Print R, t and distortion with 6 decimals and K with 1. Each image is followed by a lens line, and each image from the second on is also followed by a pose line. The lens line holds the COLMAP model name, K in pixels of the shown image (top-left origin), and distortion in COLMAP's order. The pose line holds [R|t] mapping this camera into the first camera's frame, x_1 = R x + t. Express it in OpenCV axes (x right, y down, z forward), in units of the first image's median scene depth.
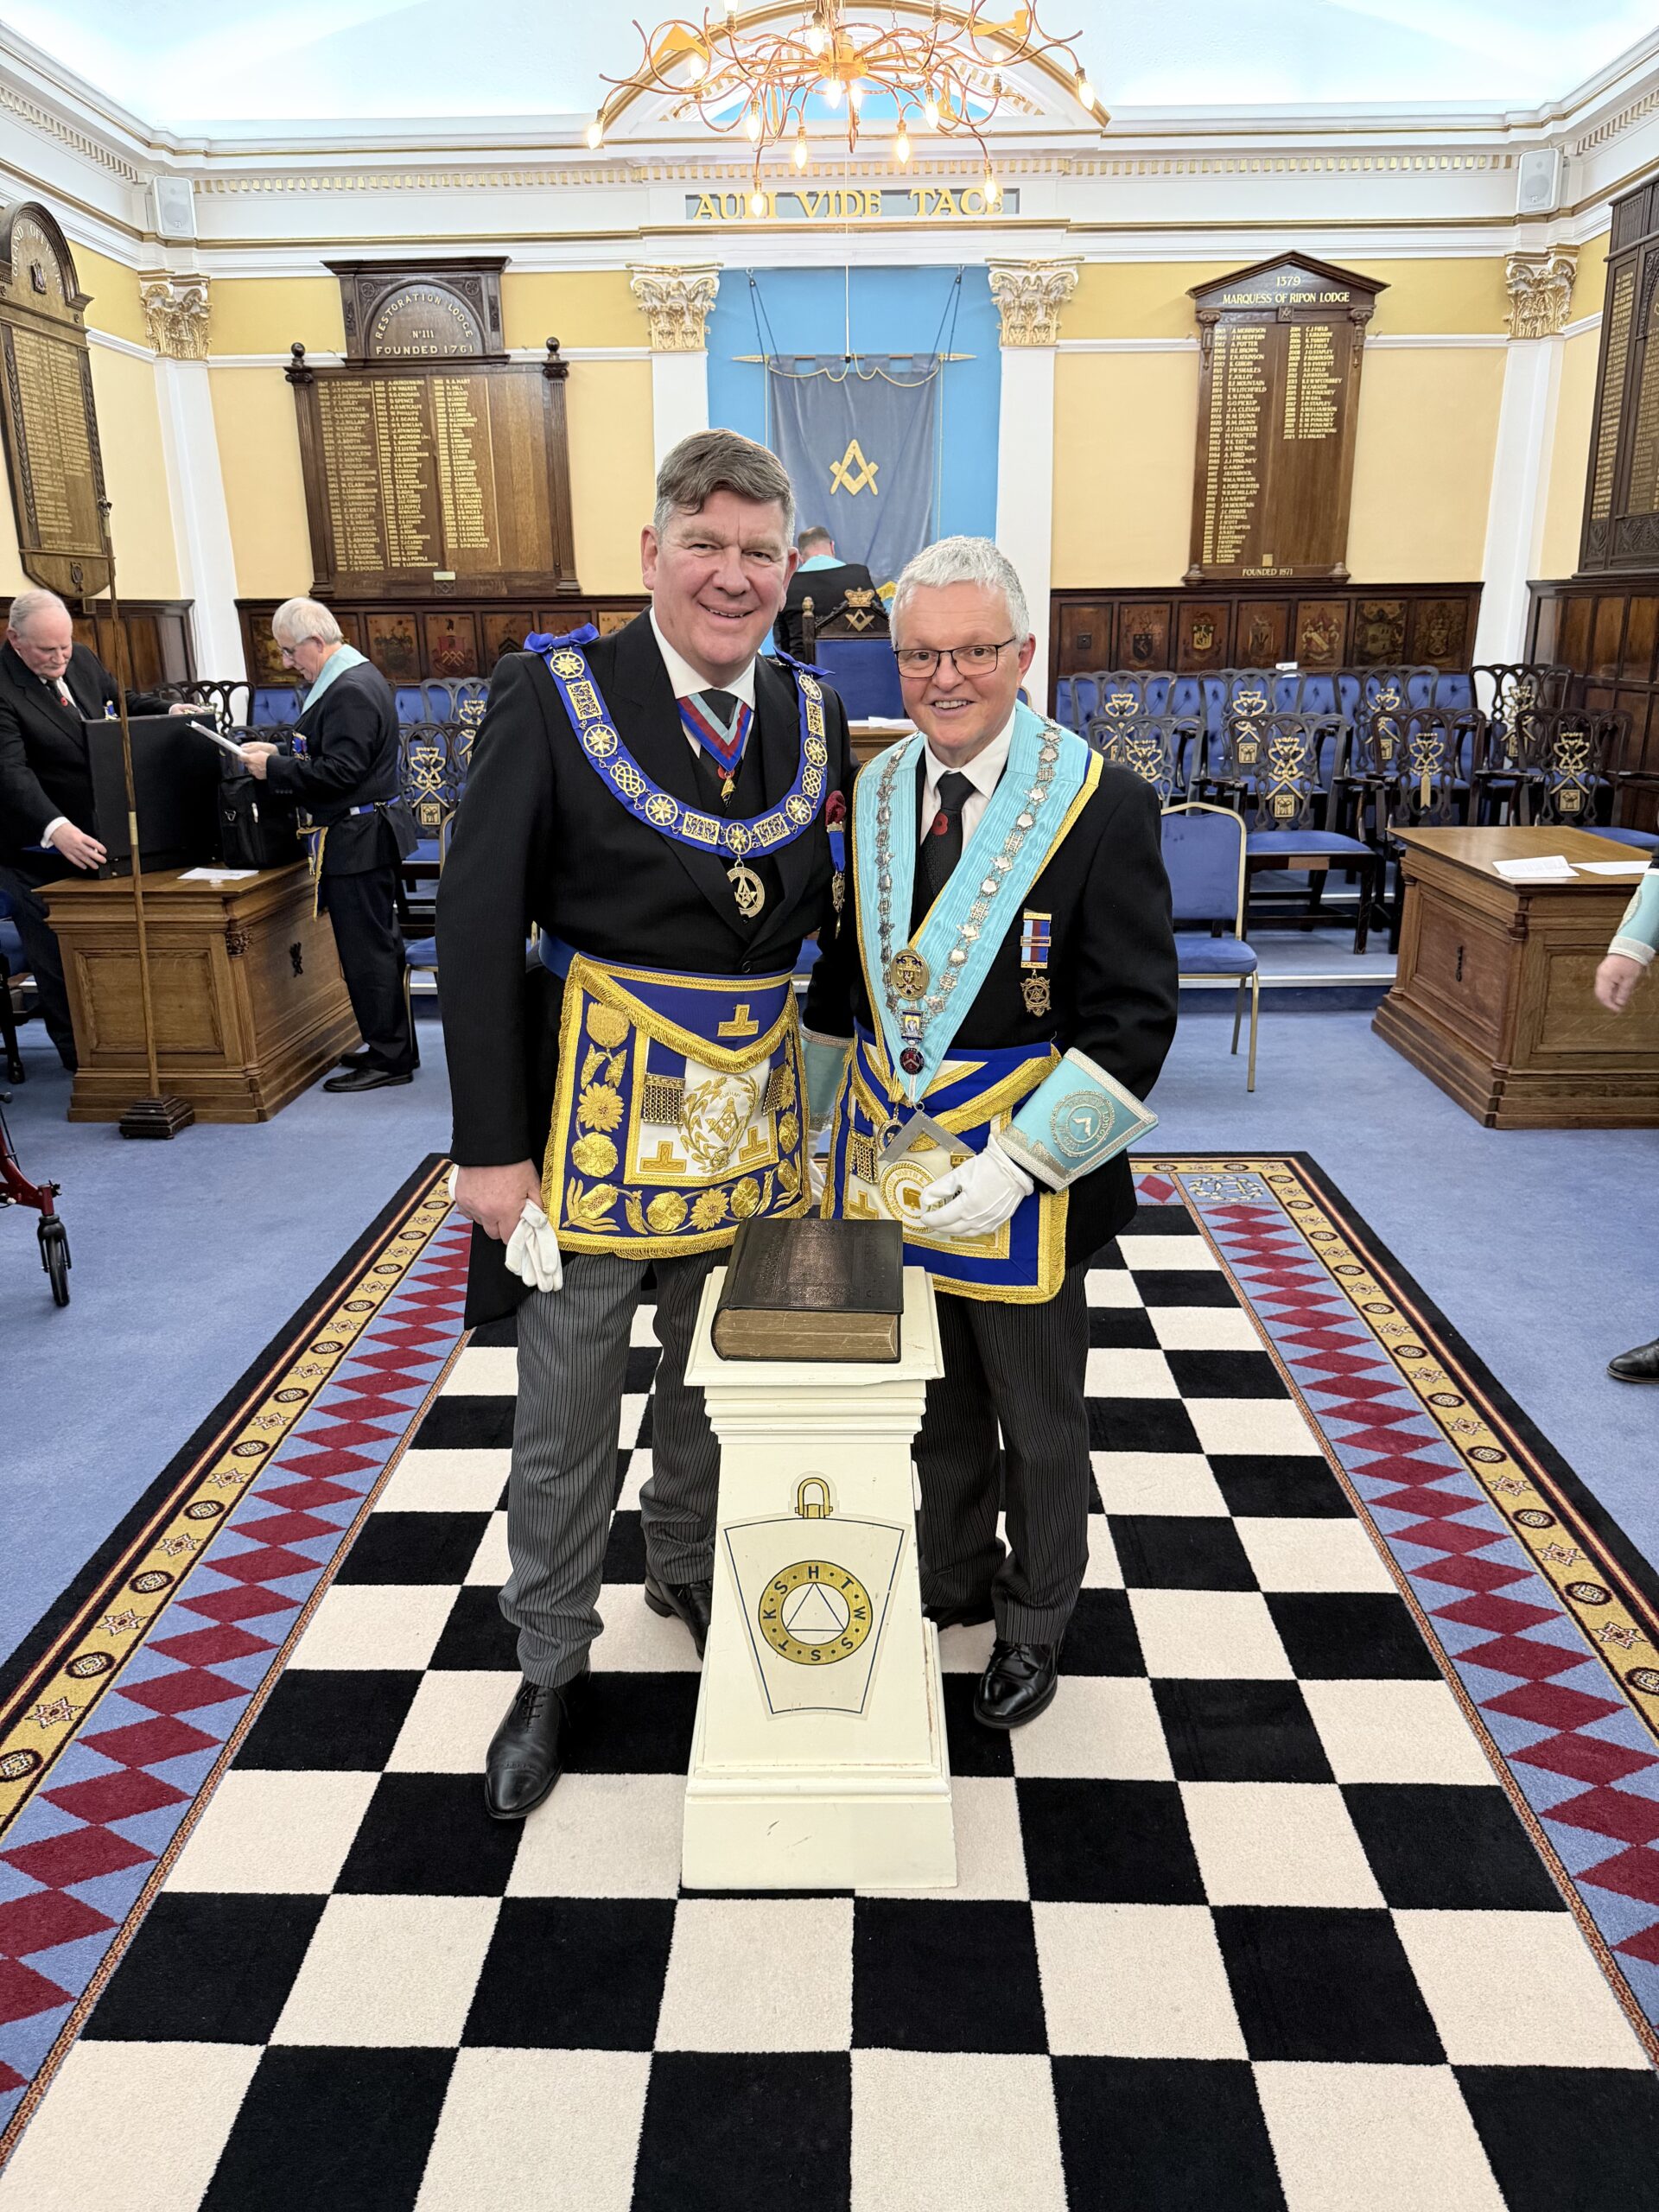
lens RADIAL K [[1500.2, 0, 841.9], [0, 1500.2, 1109.2], [0, 0, 1]] dist [0.008269, -0.007499]
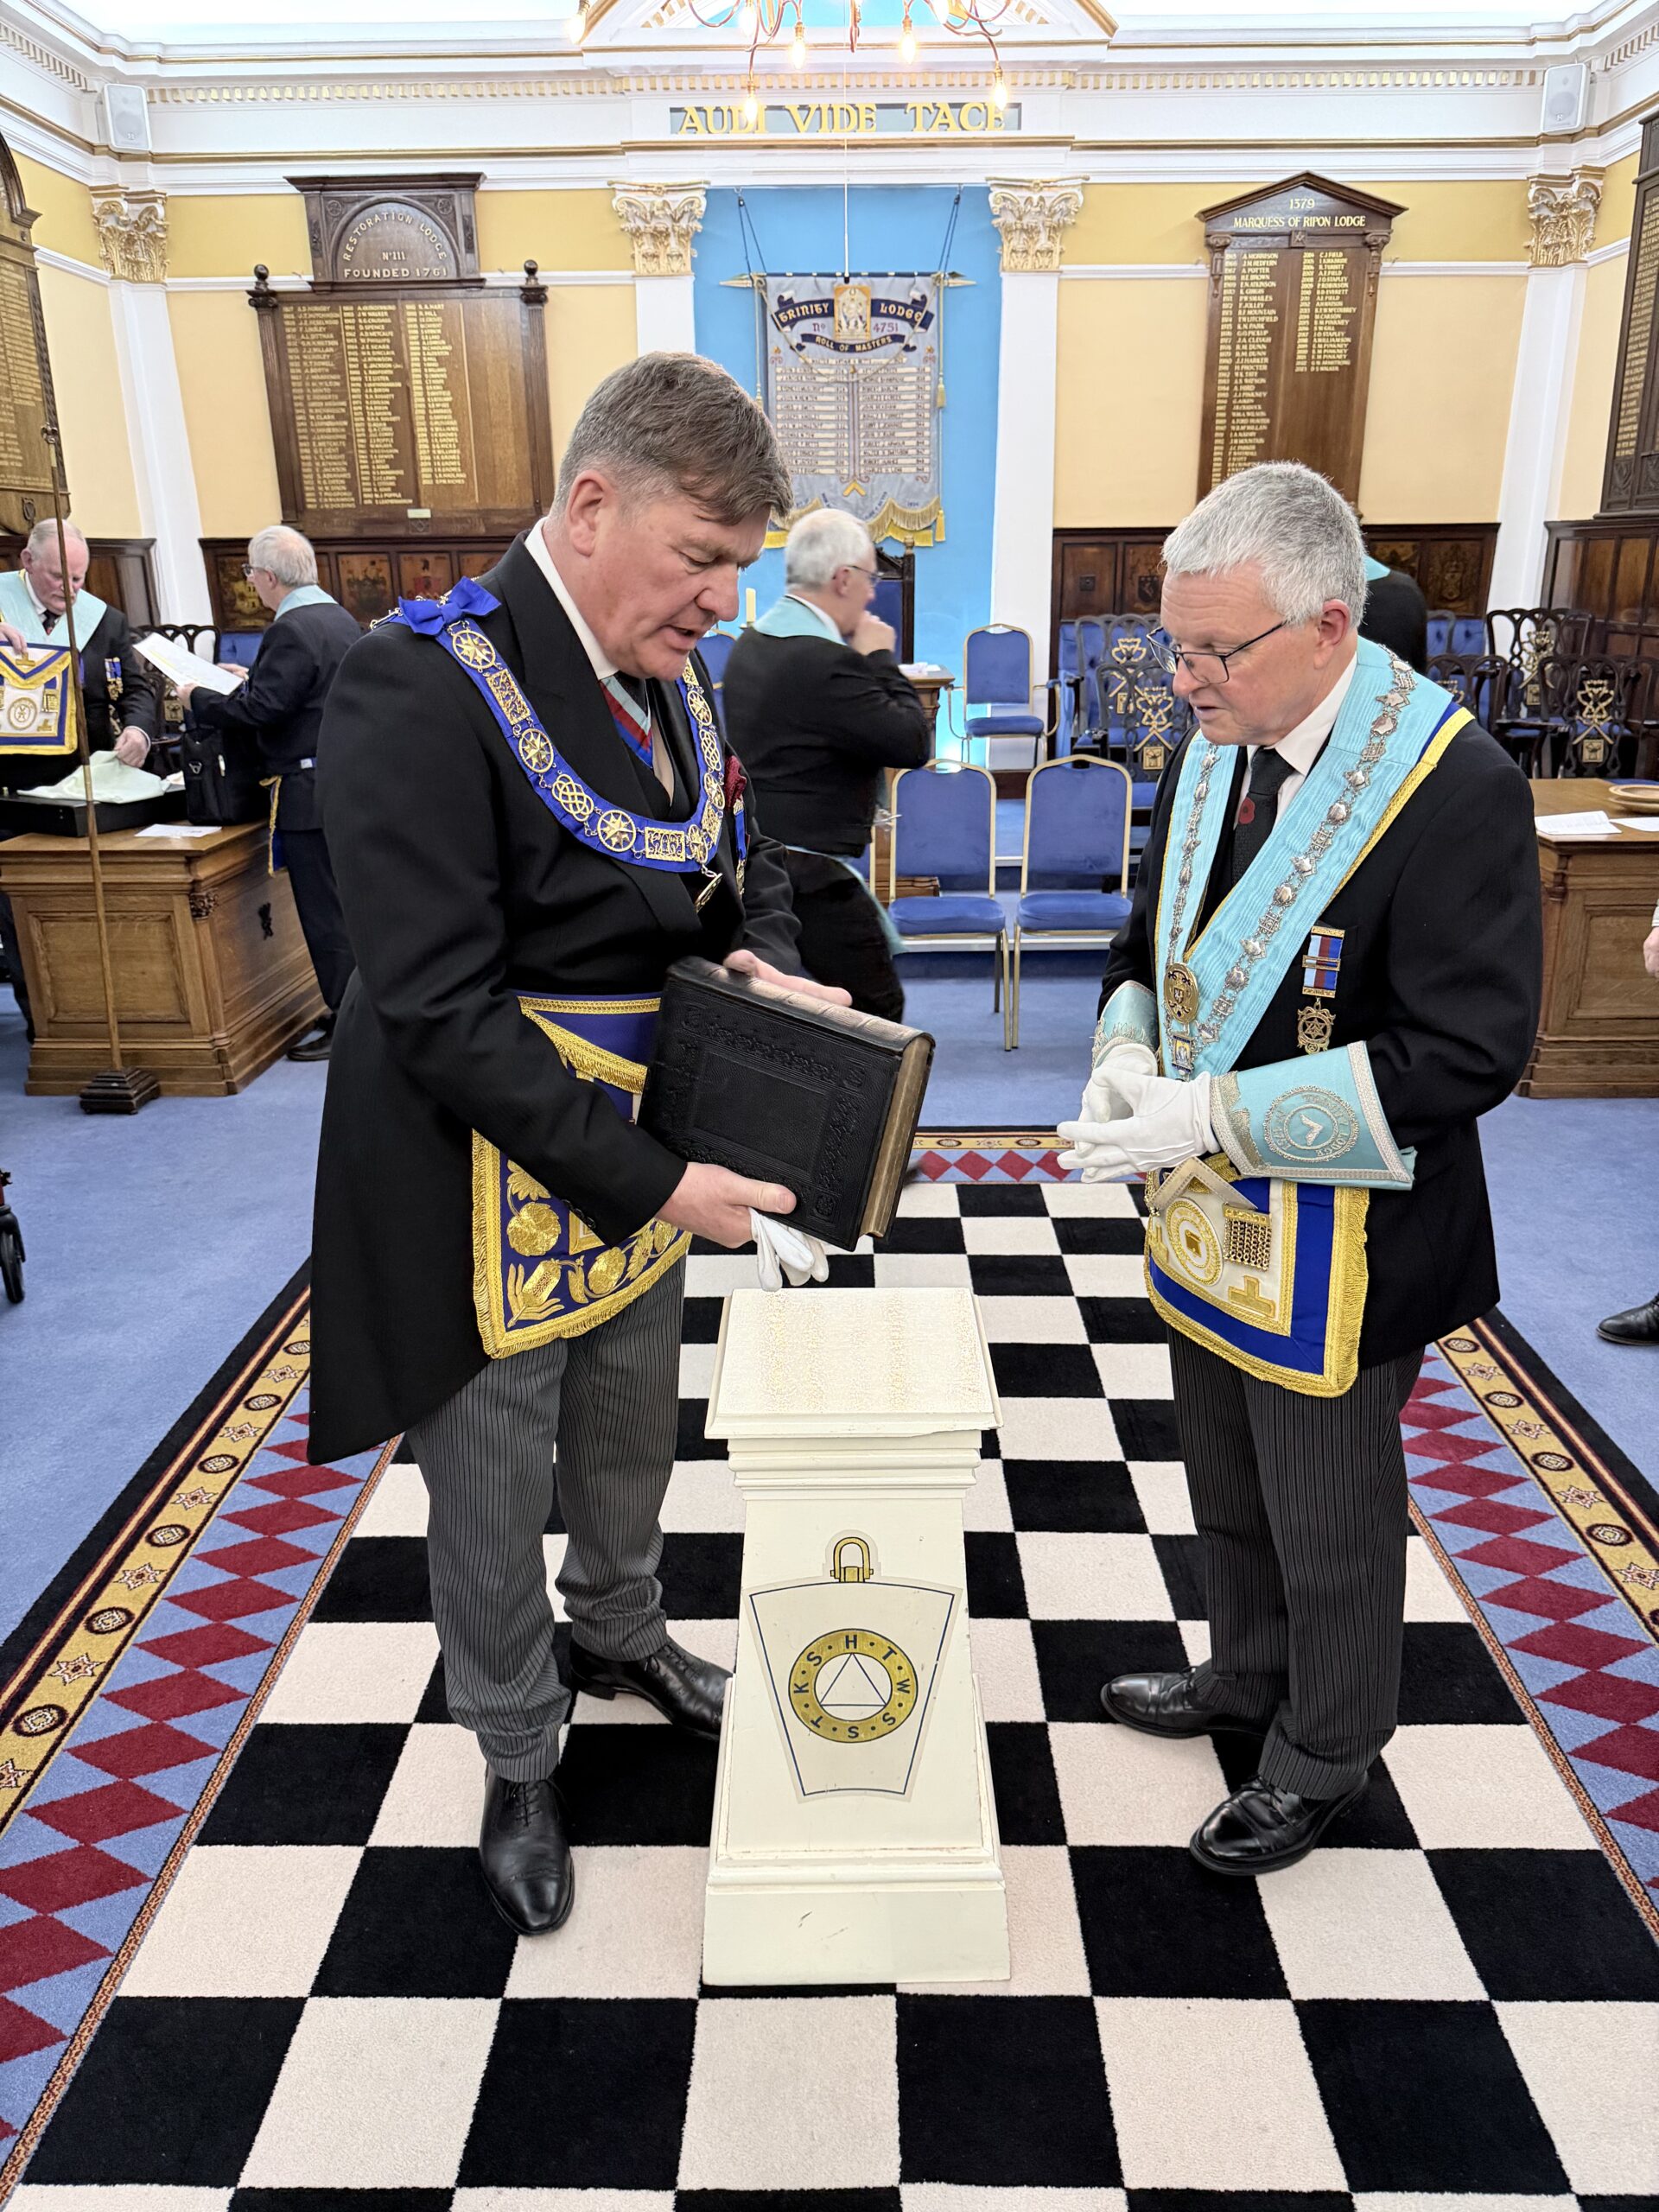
lens RADIAL K [[1518.6, 0, 852.9], [0, 1518.6, 1112.4], [0, 0, 1]] dist [-0.005110, 0.004726]
pose [[0.999877, -0.003799, 0.015245, -0.005463], [0.003301, 0.999464, 0.032569, -0.005595], [-0.015361, -0.032515, 0.999353, 0.021474]]
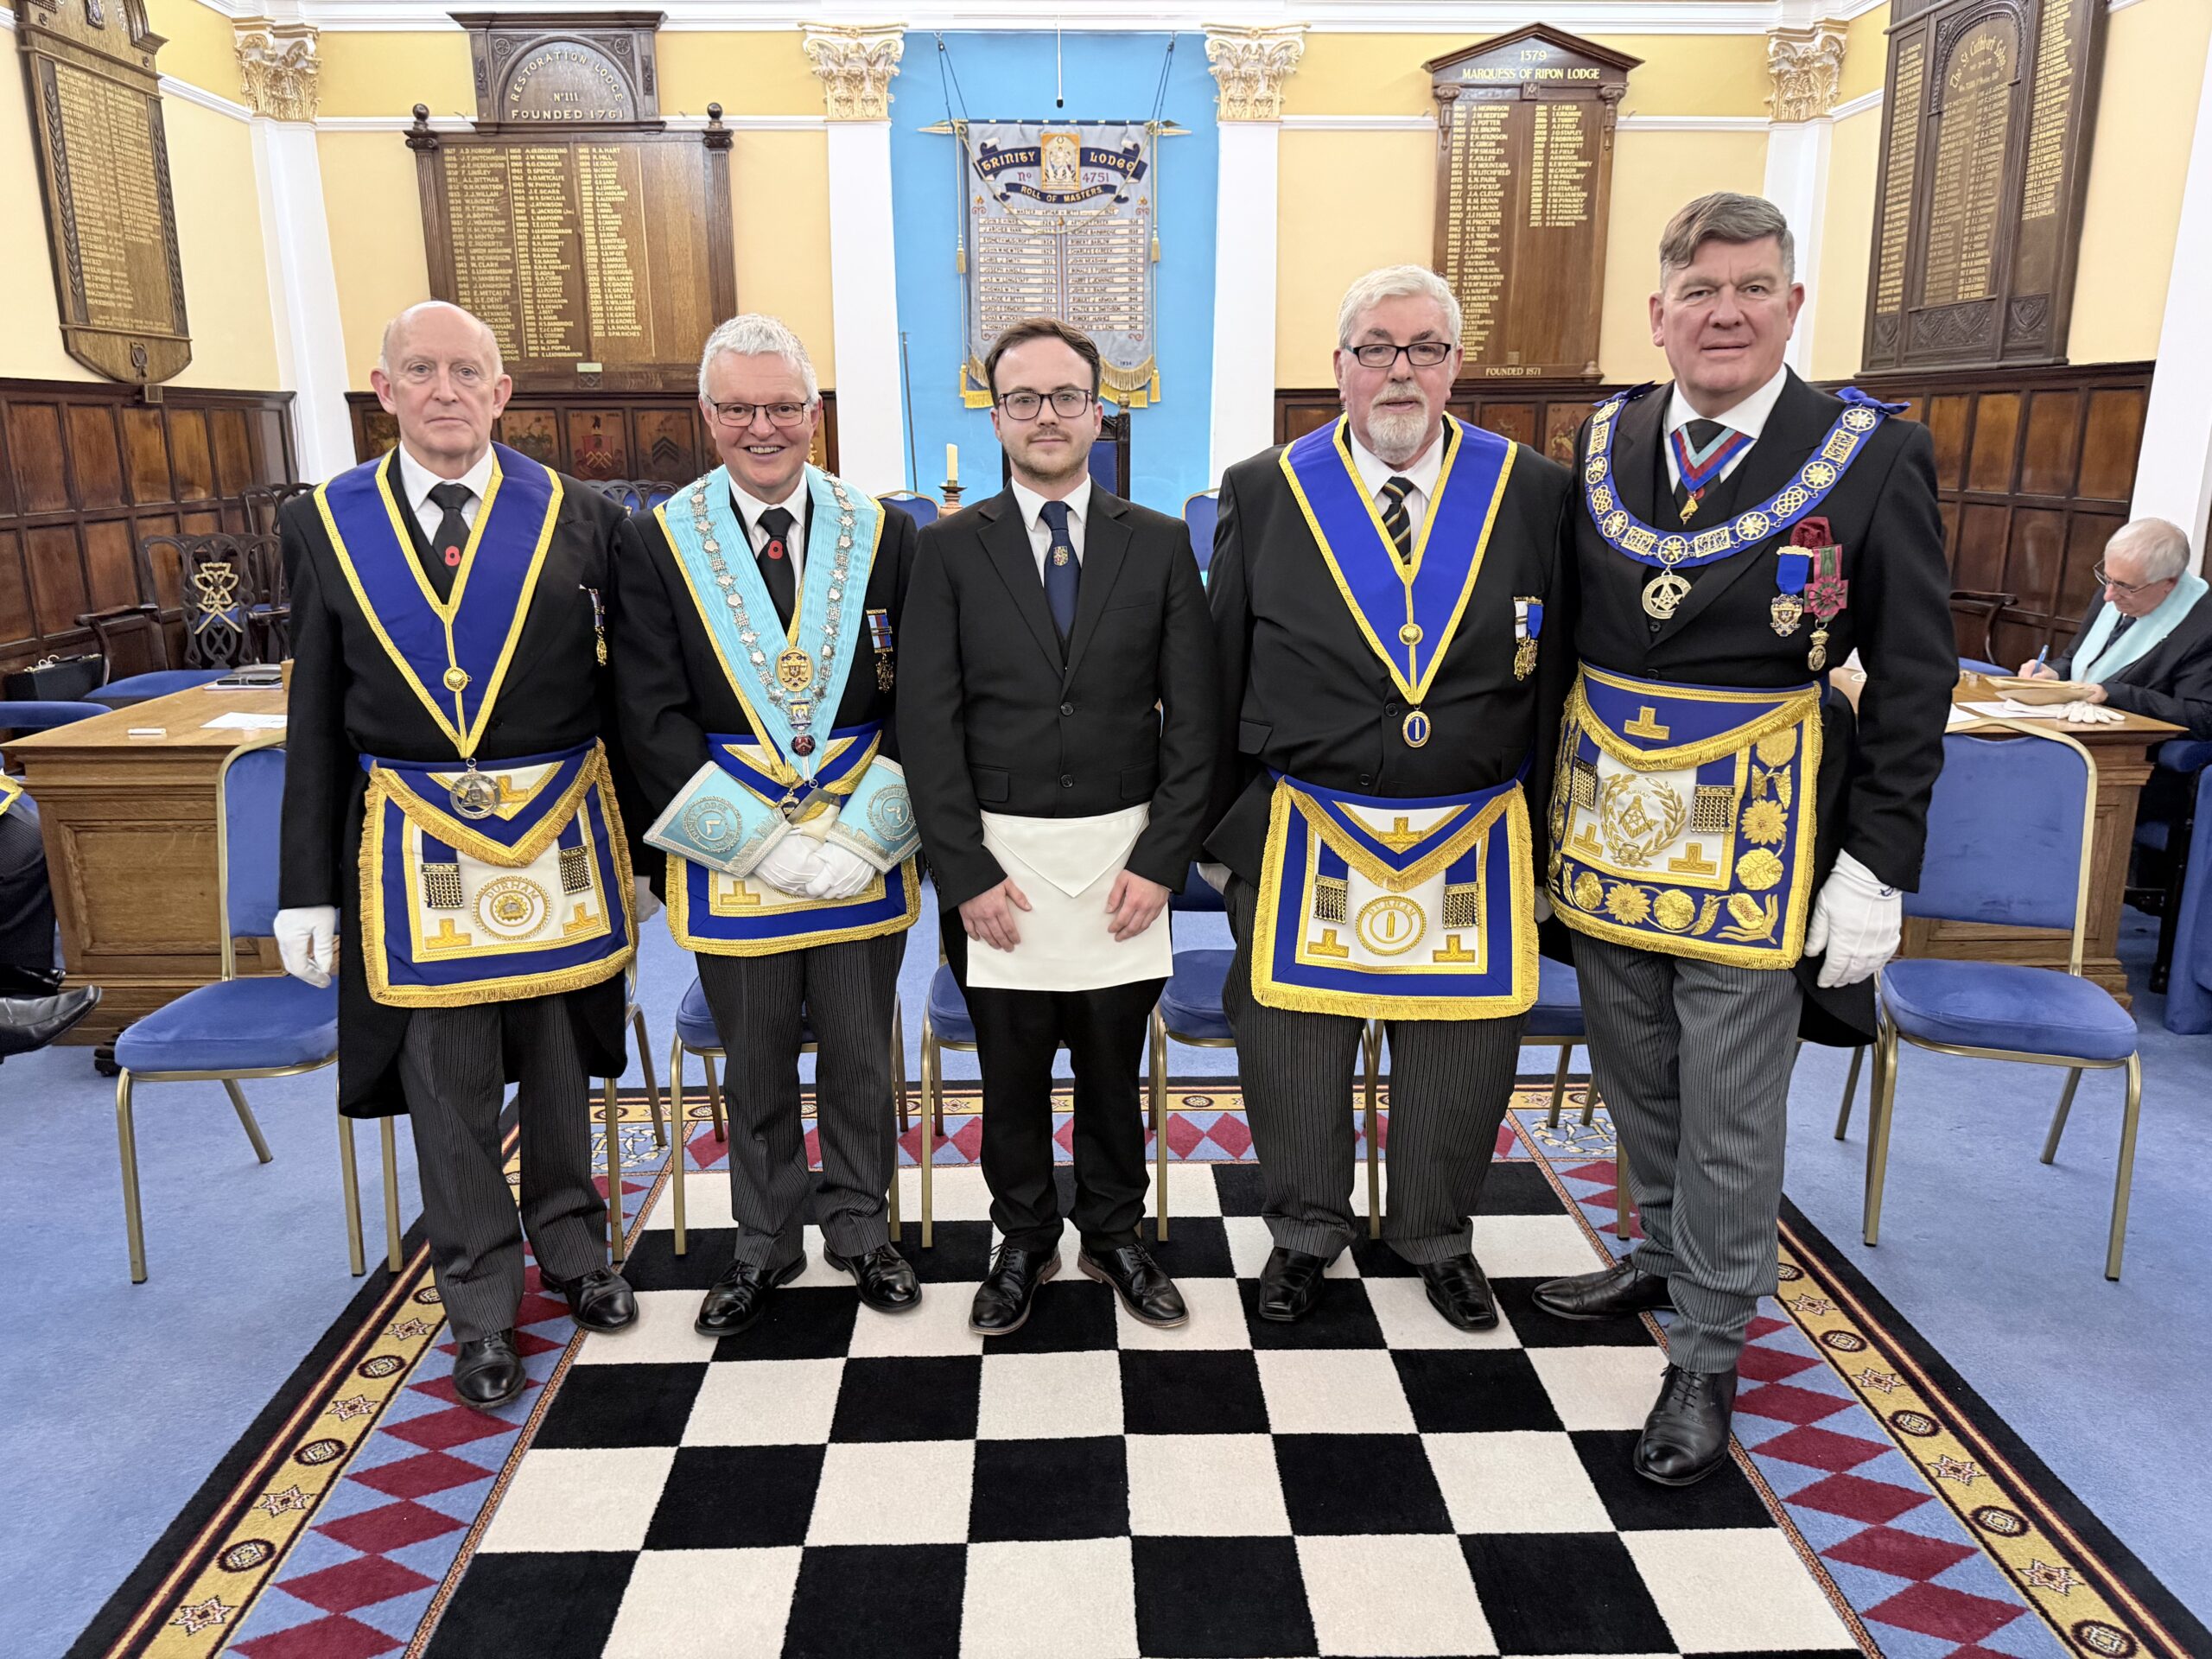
lens RADIAL K [[1553.1, 0, 1106.1], [0, 1553.1, 856.2], [0, 0, 1]] dist [0.005837, -0.004540]
pose [[0.998810, -0.006867, 0.048285, -0.009563], [0.009251, 0.998739, -0.049336, -0.023479], [-0.047886, 0.049724, 0.997614, 0.098574]]
